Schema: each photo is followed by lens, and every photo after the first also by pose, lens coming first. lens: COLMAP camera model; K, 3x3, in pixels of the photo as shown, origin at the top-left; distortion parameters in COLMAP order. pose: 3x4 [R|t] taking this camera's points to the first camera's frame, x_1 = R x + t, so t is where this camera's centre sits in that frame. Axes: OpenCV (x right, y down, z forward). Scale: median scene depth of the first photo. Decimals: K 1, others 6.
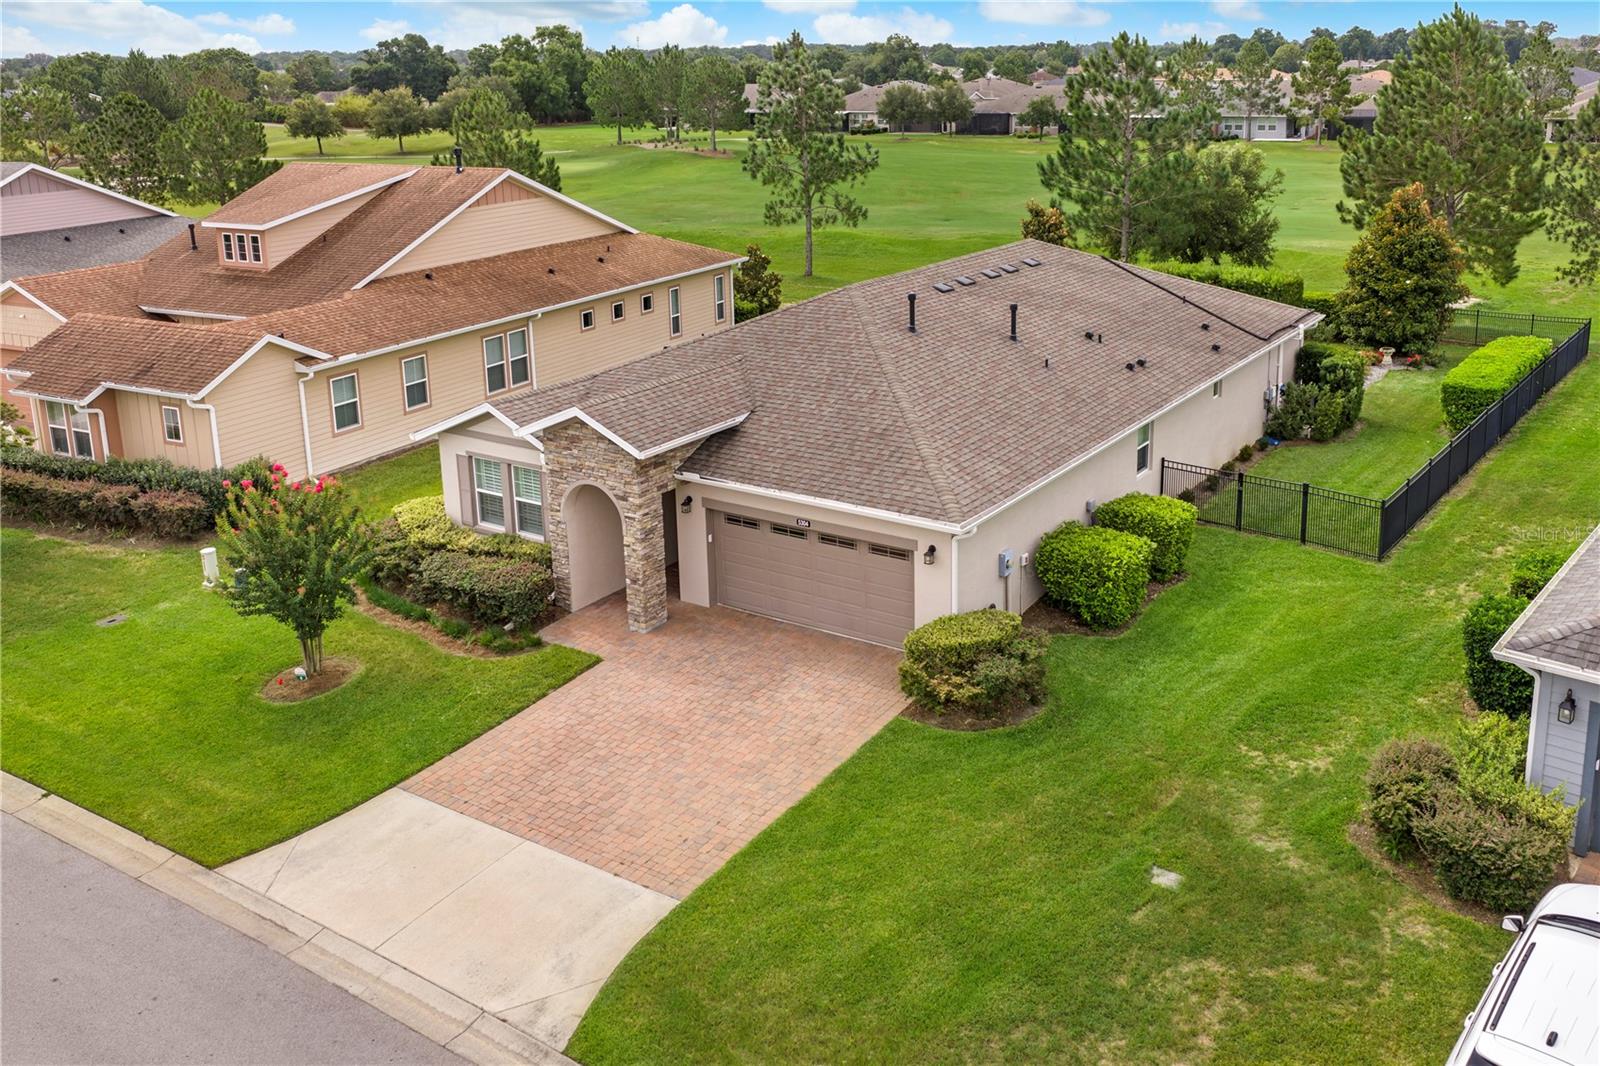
lens RADIAL K [[1370.8, 0, 892.7], [0, 1370.8, 358.0], [0, 0, 1]] dist [0.007145, -0.005231]
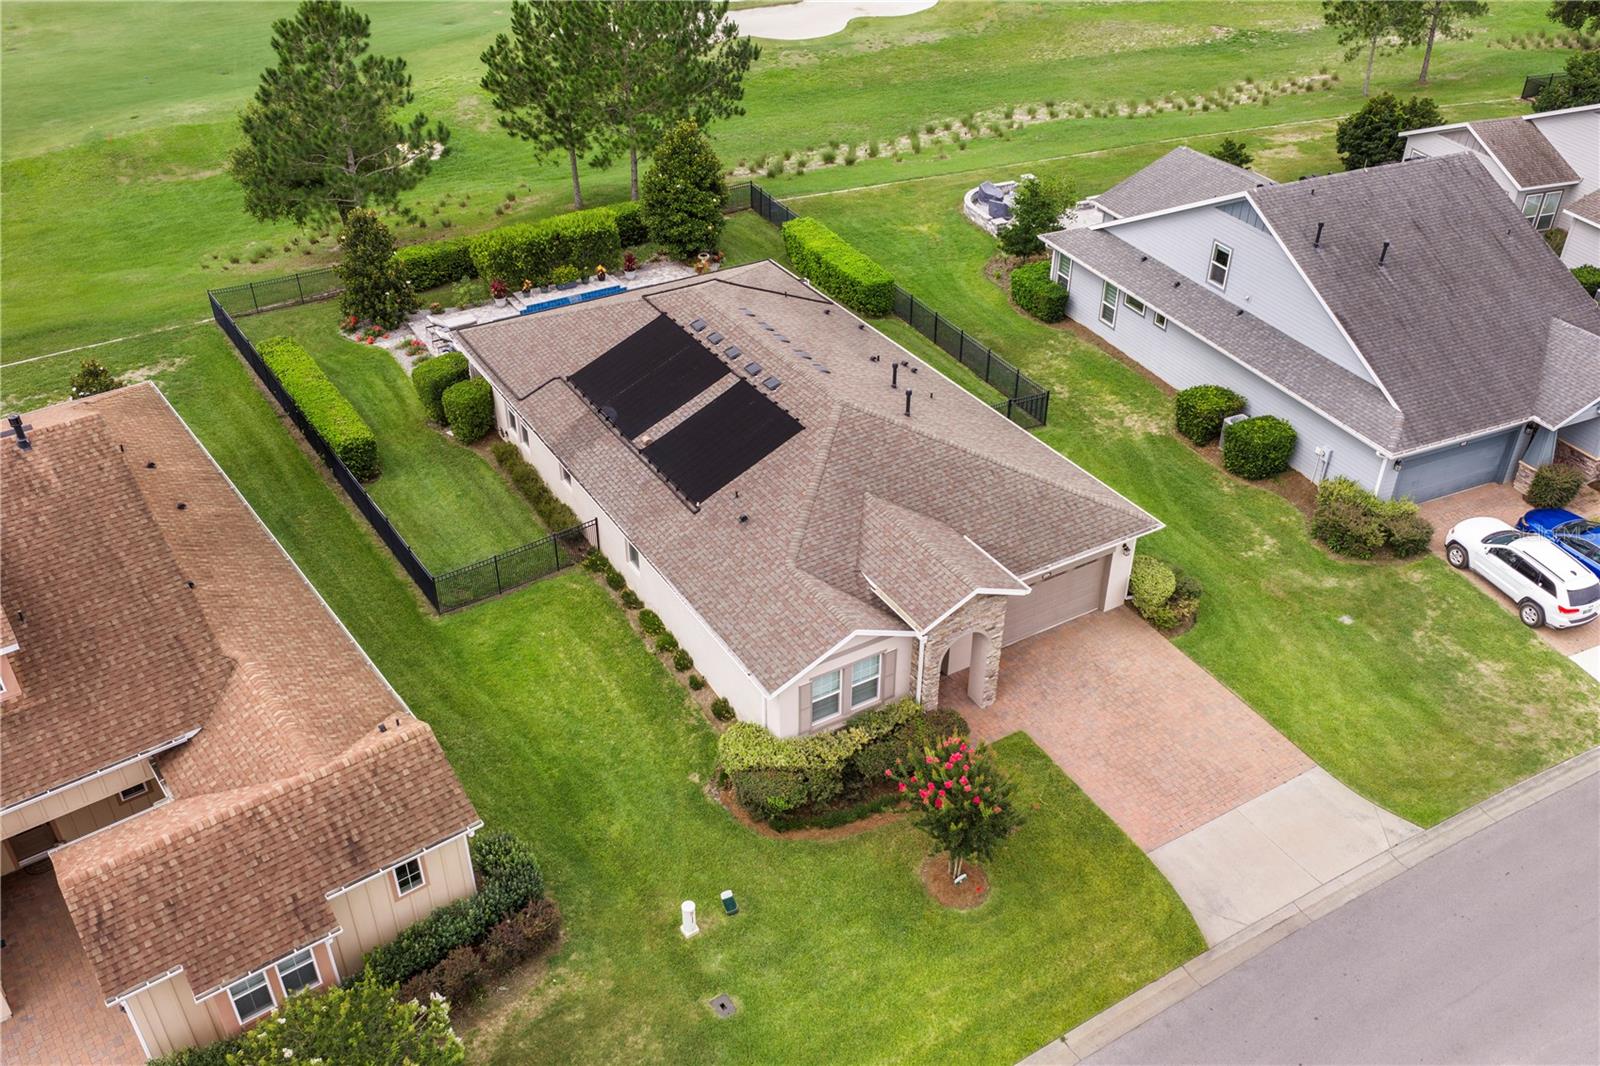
lens RADIAL K [[1350.8, 0, 798.8], [0, 1350.8, 549.1], [0, 0, 1]] dist [0.006995, -0.001319]
pose [[0.452900, -0.492098, 0.743452, -1.203557], [0.183996, 0.867515, 0.462129, -0.598964], [-0.872369, -0.072506, 0.483441, 0.523853]]
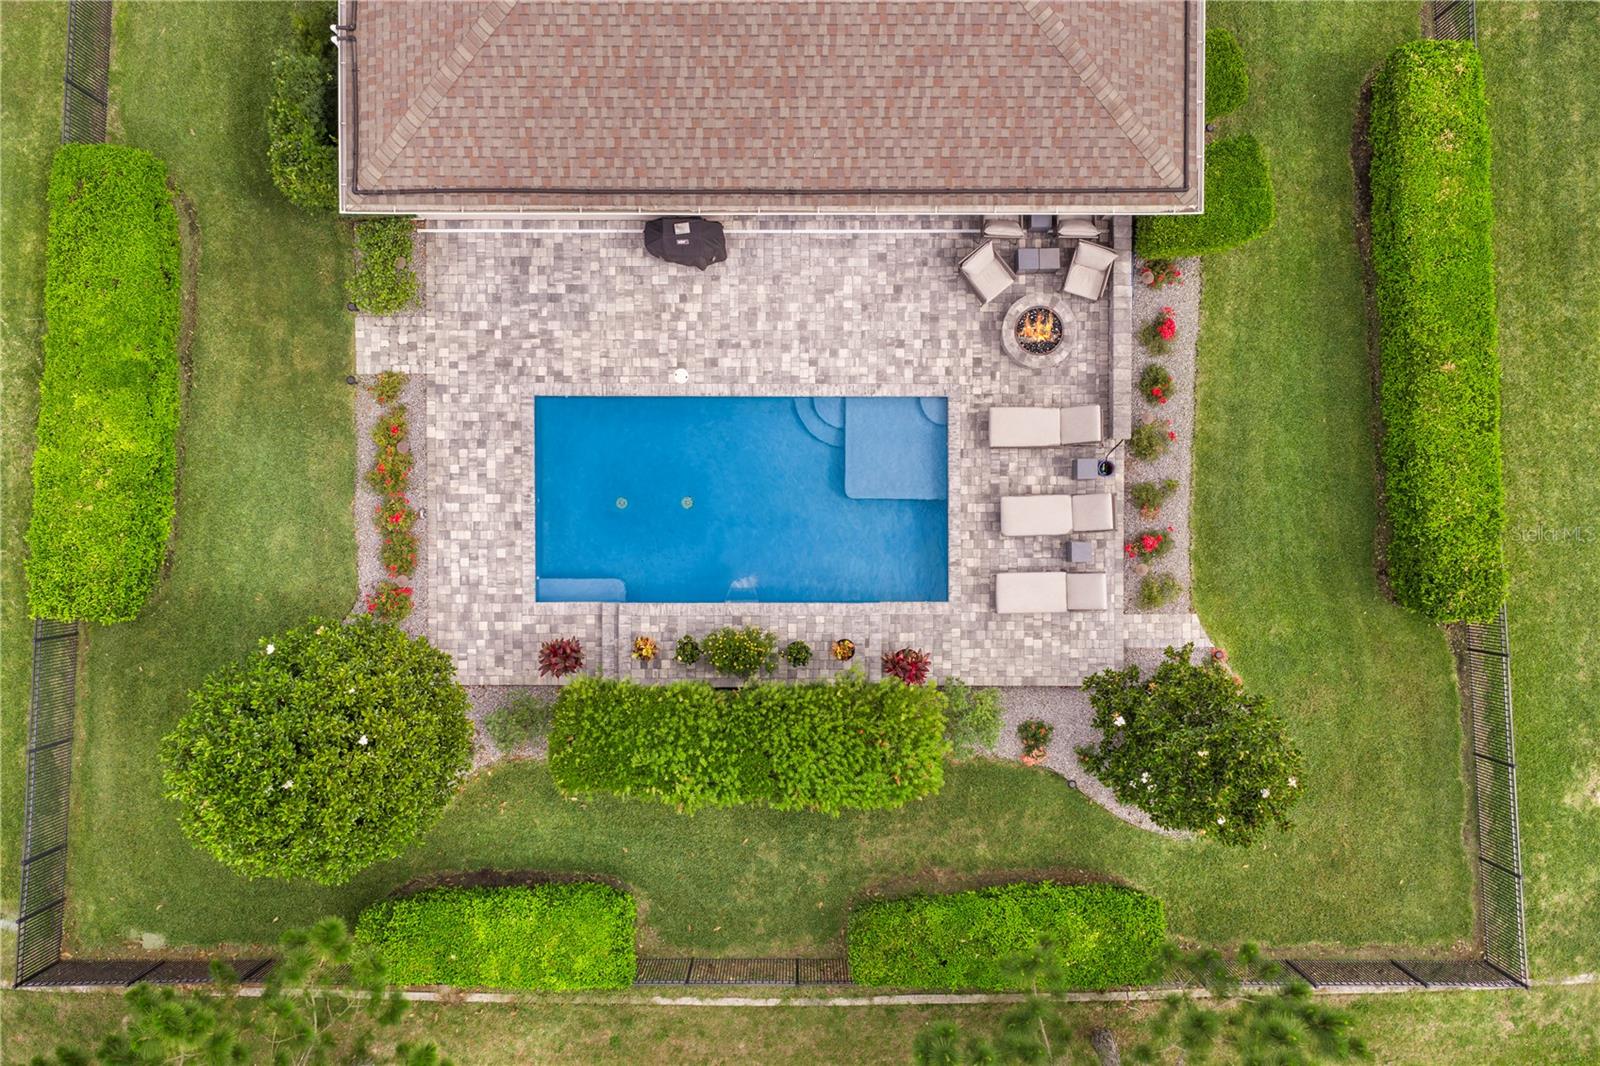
lens RADIAL K [[1316.9, 0, 798.9], [0, 1316.9, 537.3], [0, 0, 1]] dist [0.021014, -0.025477]
pose [[-0.845514, 0.533677, 0.017163, 0.358157], [-0.104832, -0.197433, 0.974695, -0.856769], [0.523560, 0.822320, 0.222878, 1.695544]]
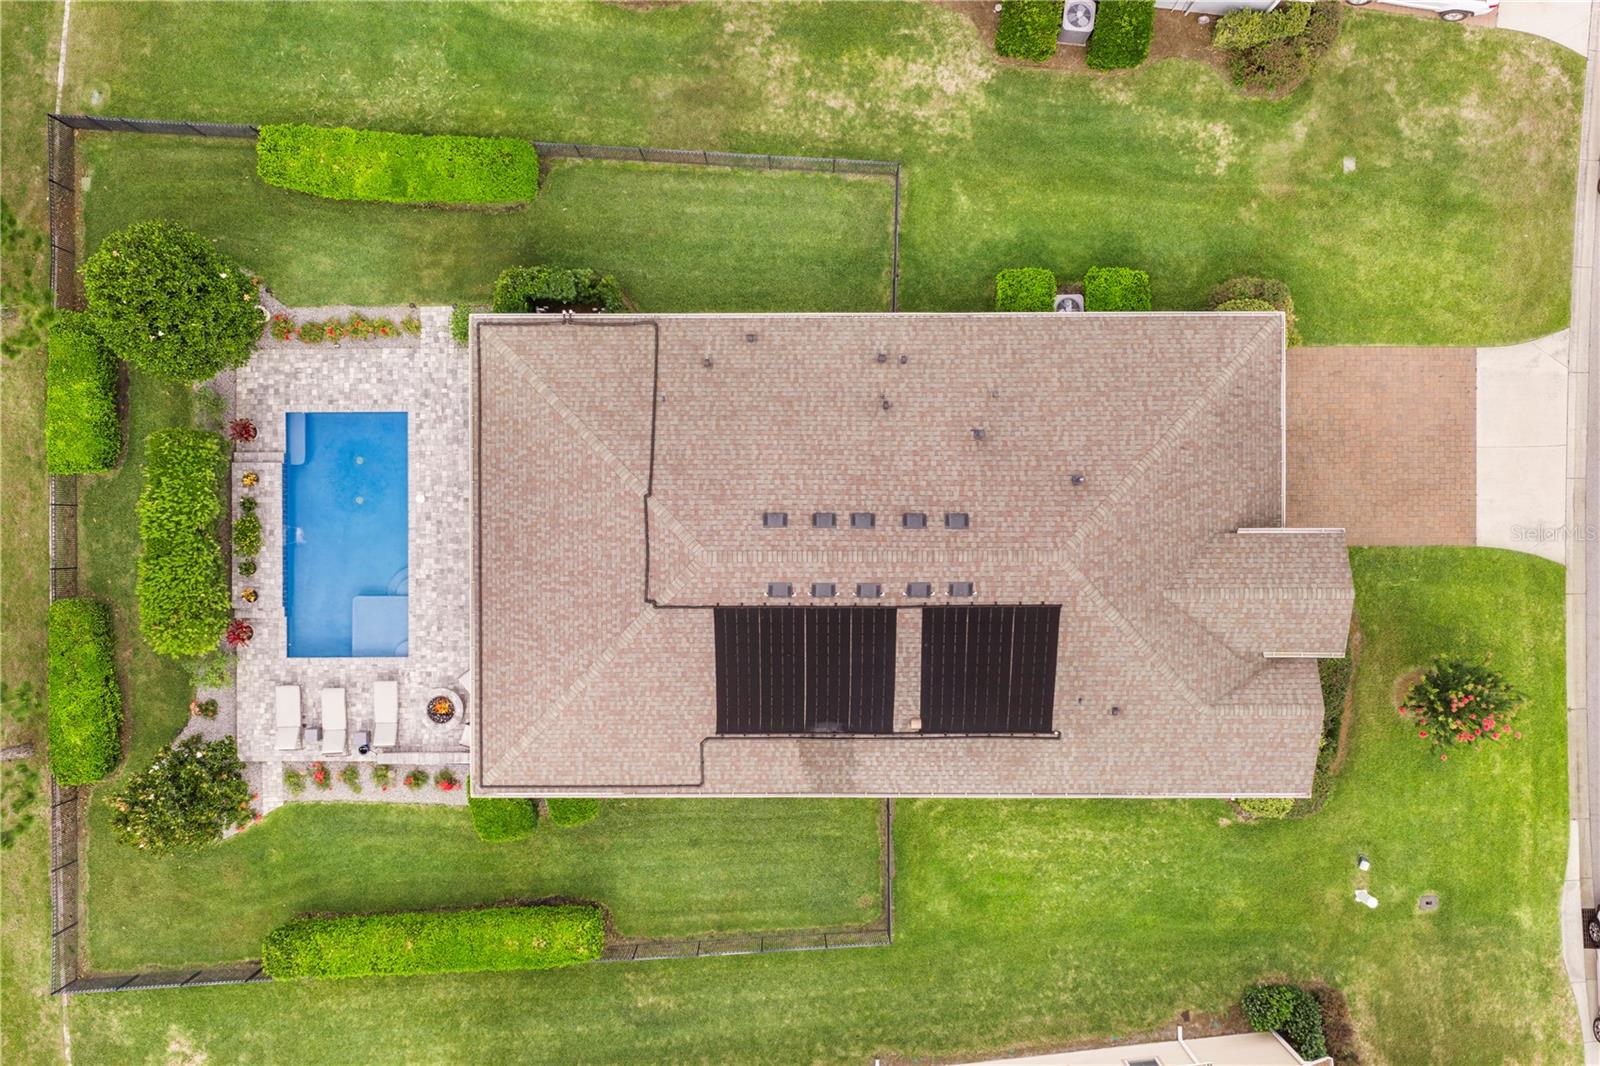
lens RADIAL K [[1316.9, 0, 798.9], [0, 1316.9, 537.3], [0, 0, 1]] dist [0.021014, -0.025477]
pose [[-0.535533, -0.844411, 0.013200, 0.099781], [0.193516, -0.107485, 0.975191, -1.337289], [-0.822044, 0.524801, 0.220969, 1.110858]]
